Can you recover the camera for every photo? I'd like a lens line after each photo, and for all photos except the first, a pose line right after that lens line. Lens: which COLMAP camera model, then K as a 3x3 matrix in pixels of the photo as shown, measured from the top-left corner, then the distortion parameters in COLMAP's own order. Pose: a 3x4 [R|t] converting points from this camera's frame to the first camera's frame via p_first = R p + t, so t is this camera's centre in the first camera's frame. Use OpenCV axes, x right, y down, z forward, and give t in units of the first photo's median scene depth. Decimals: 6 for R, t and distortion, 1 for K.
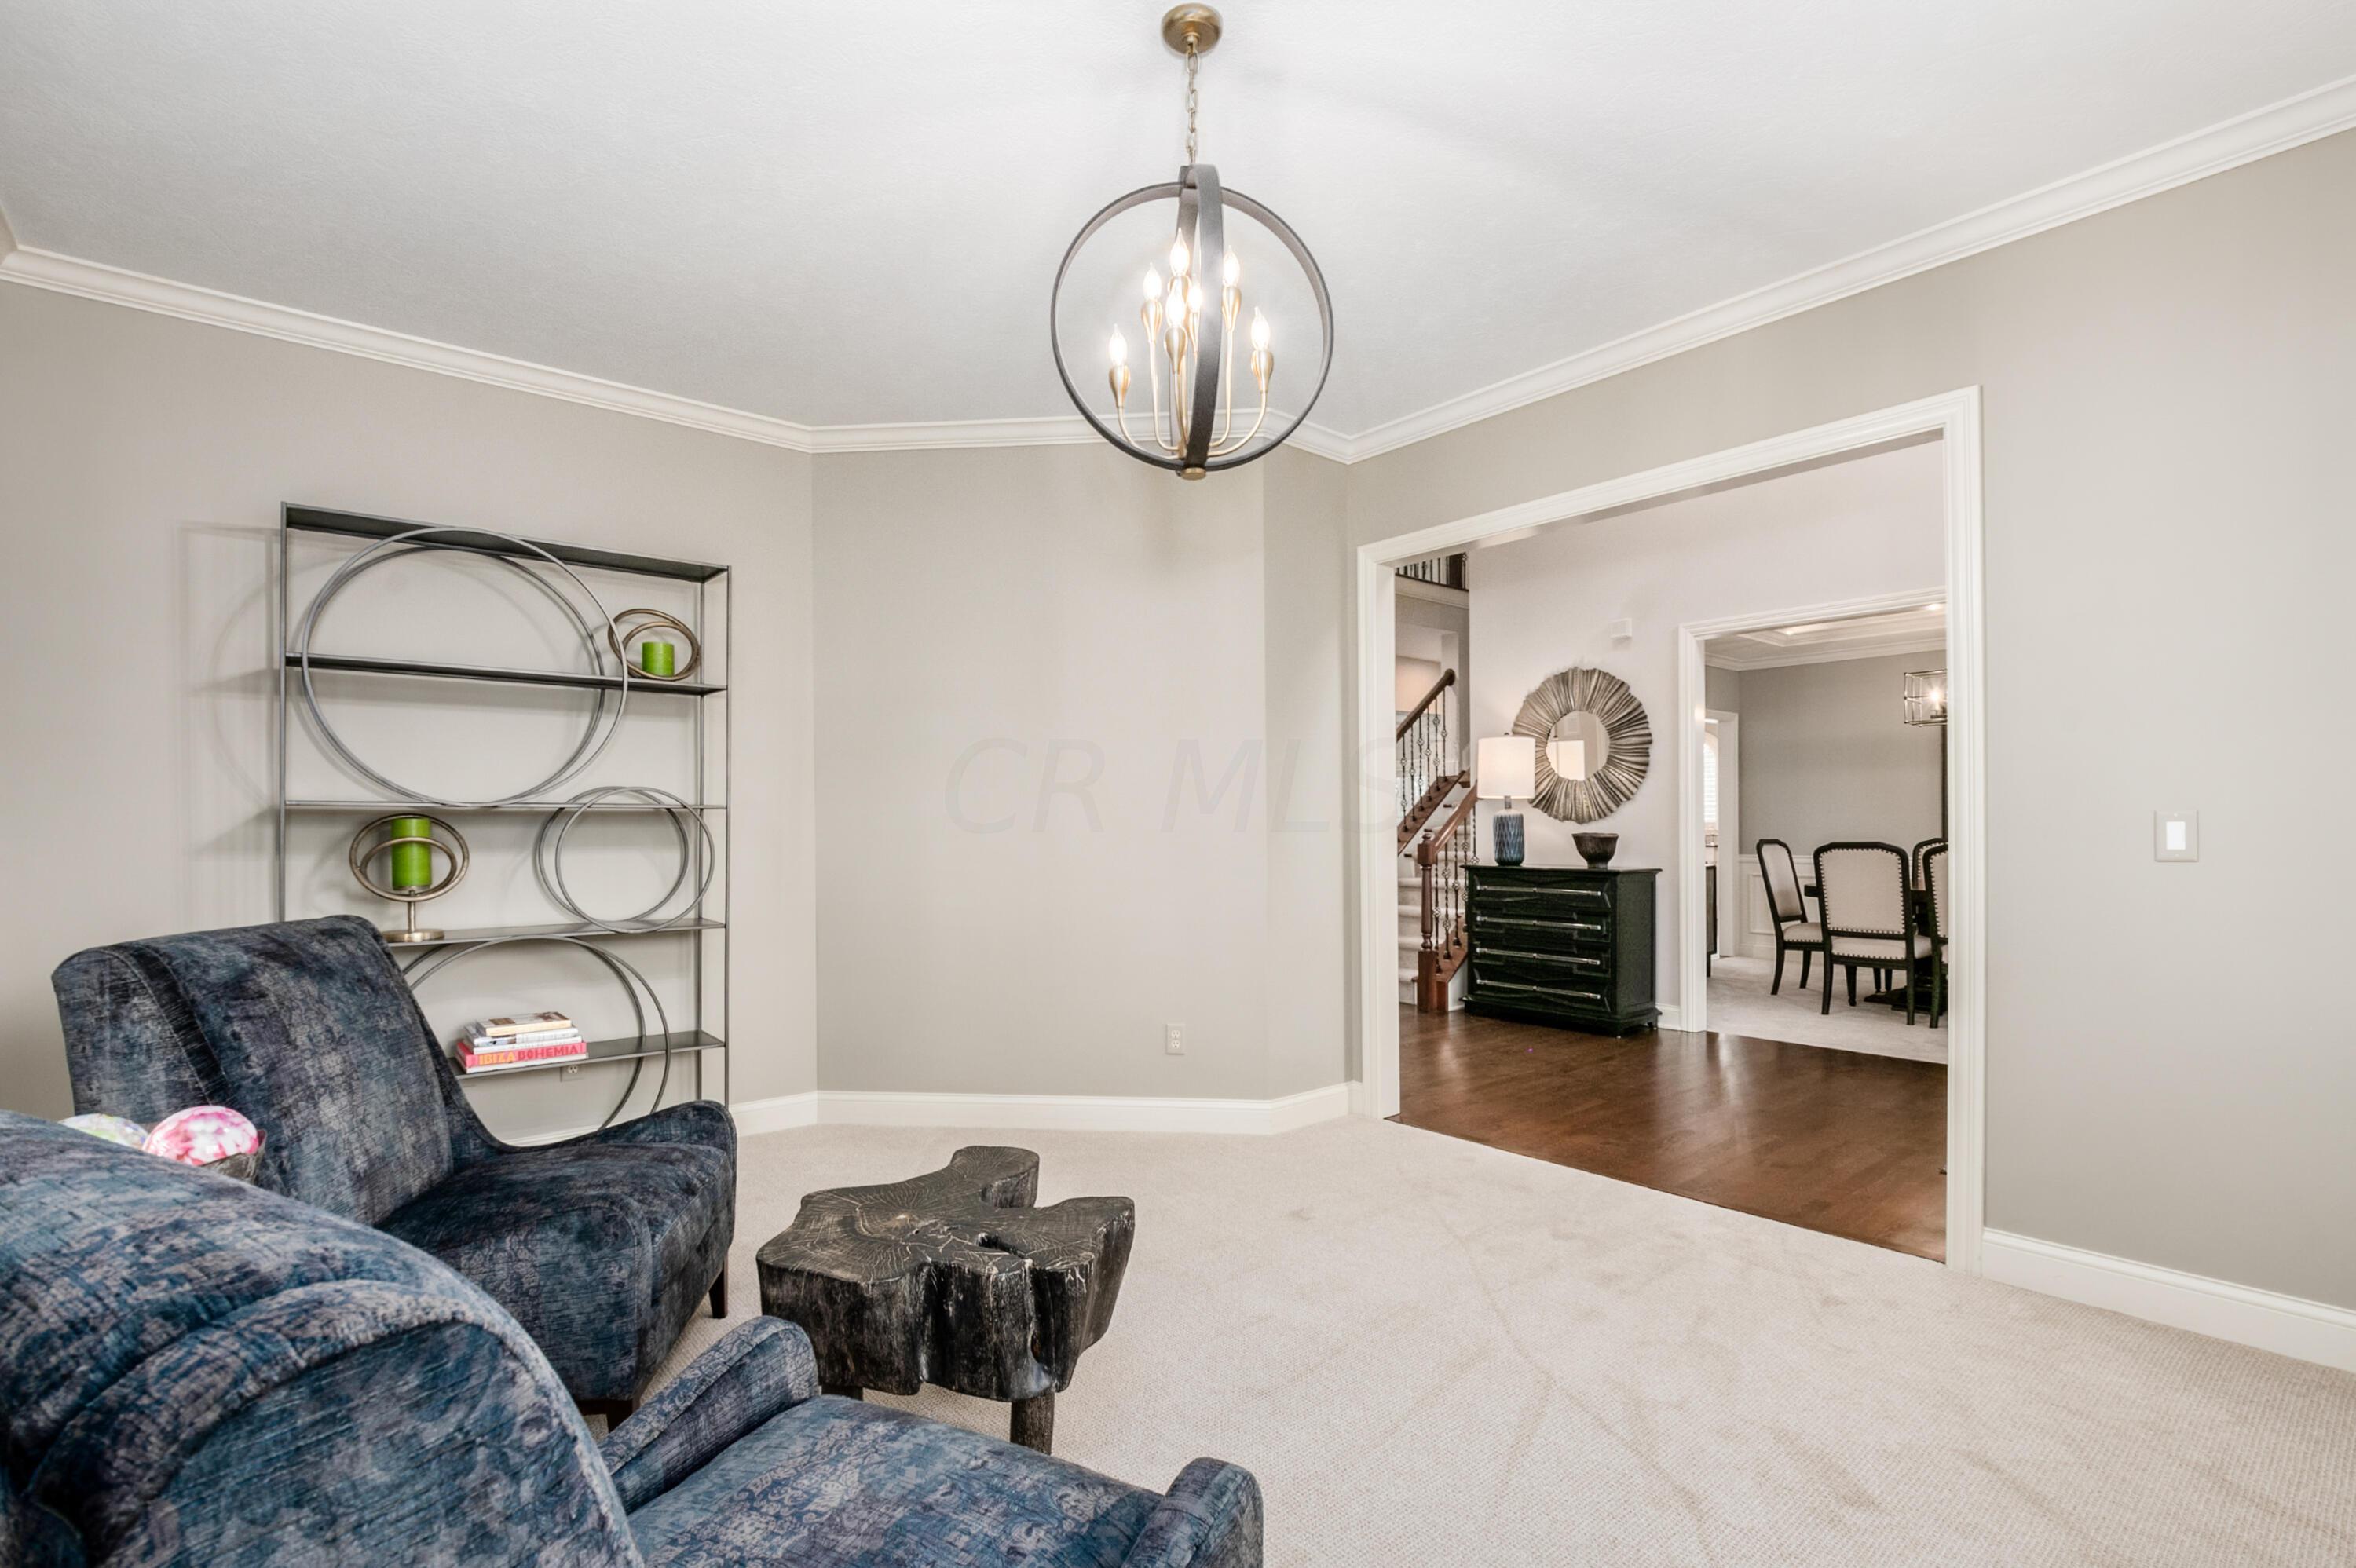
lens RADIAL K [[1096.8, 0, 1175.1], [0, 1096.8, 816.2], [0, 0, 1]] dist [-0.000965, -0.001521]
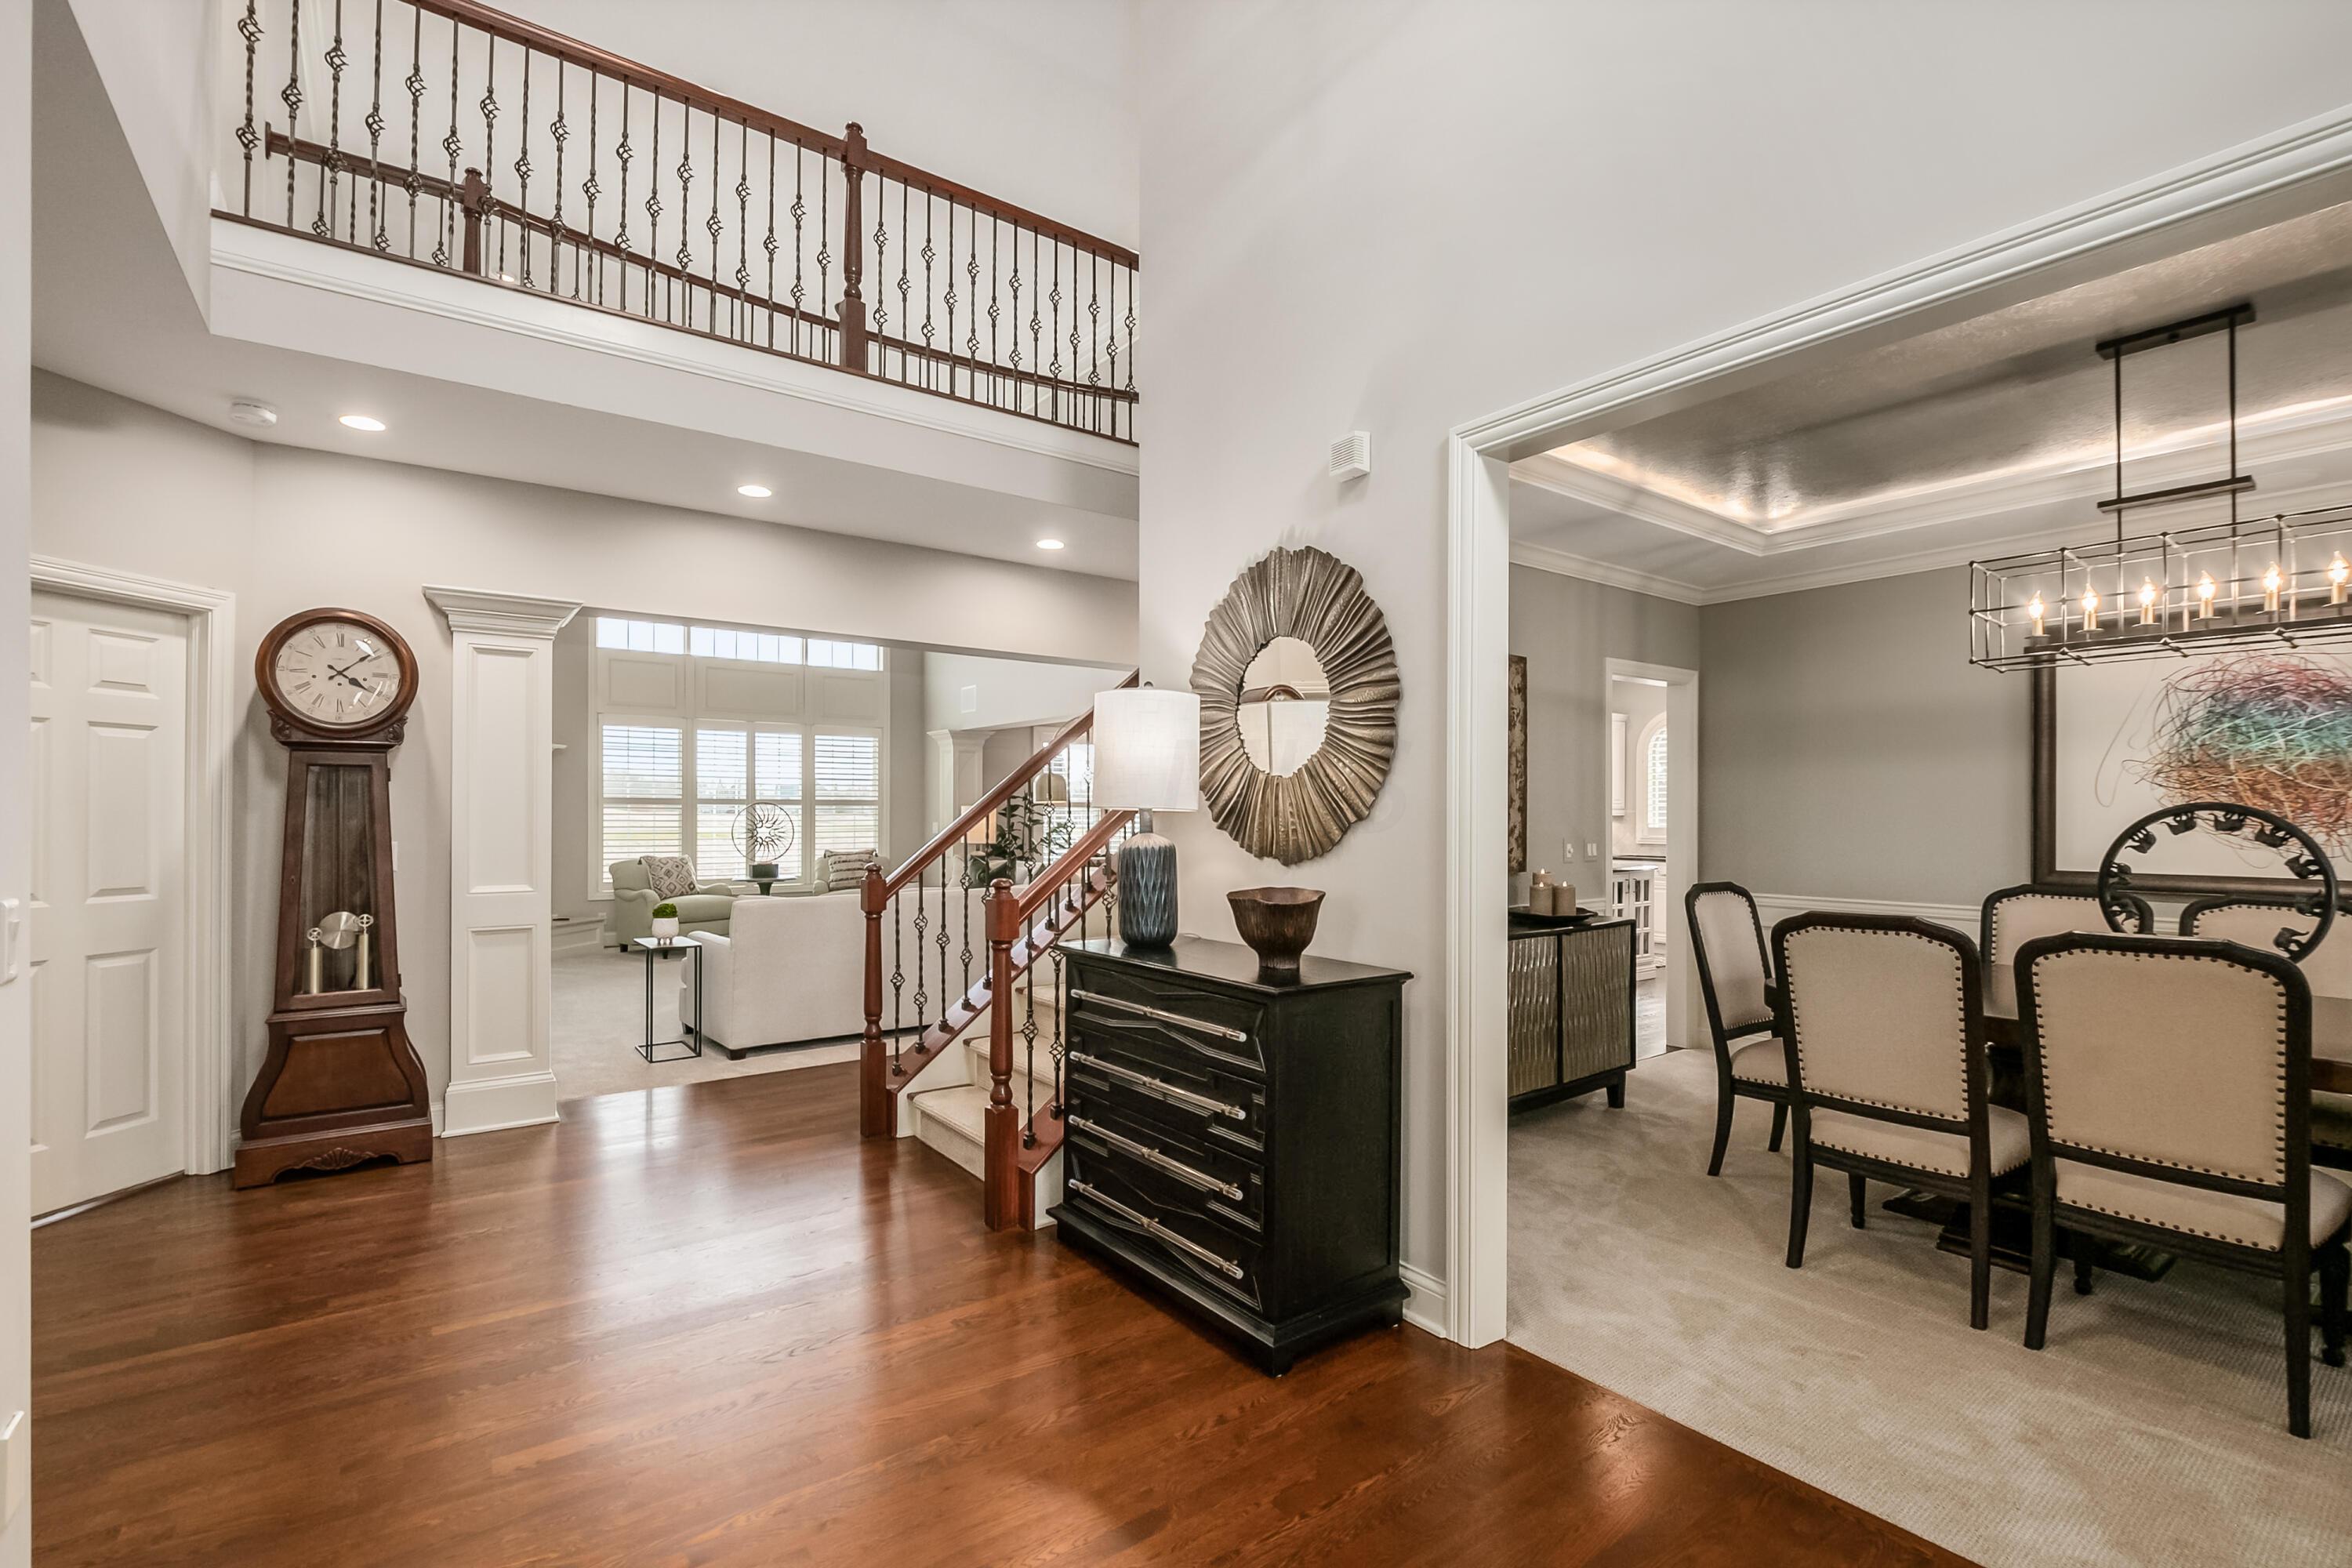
lens RADIAL K [[1095.1, 0, 1143.0], [0, 1095.1, 805.8], [0, 0, 1]] dist [-0.000965, -0.001521]
pose [[0.998659, 0.004740, -0.051560, 0.333188], [-0.004683, 0.999988, 0.001237, -0.020589], [0.051565, -0.000994, 0.998669, 0.509655]]
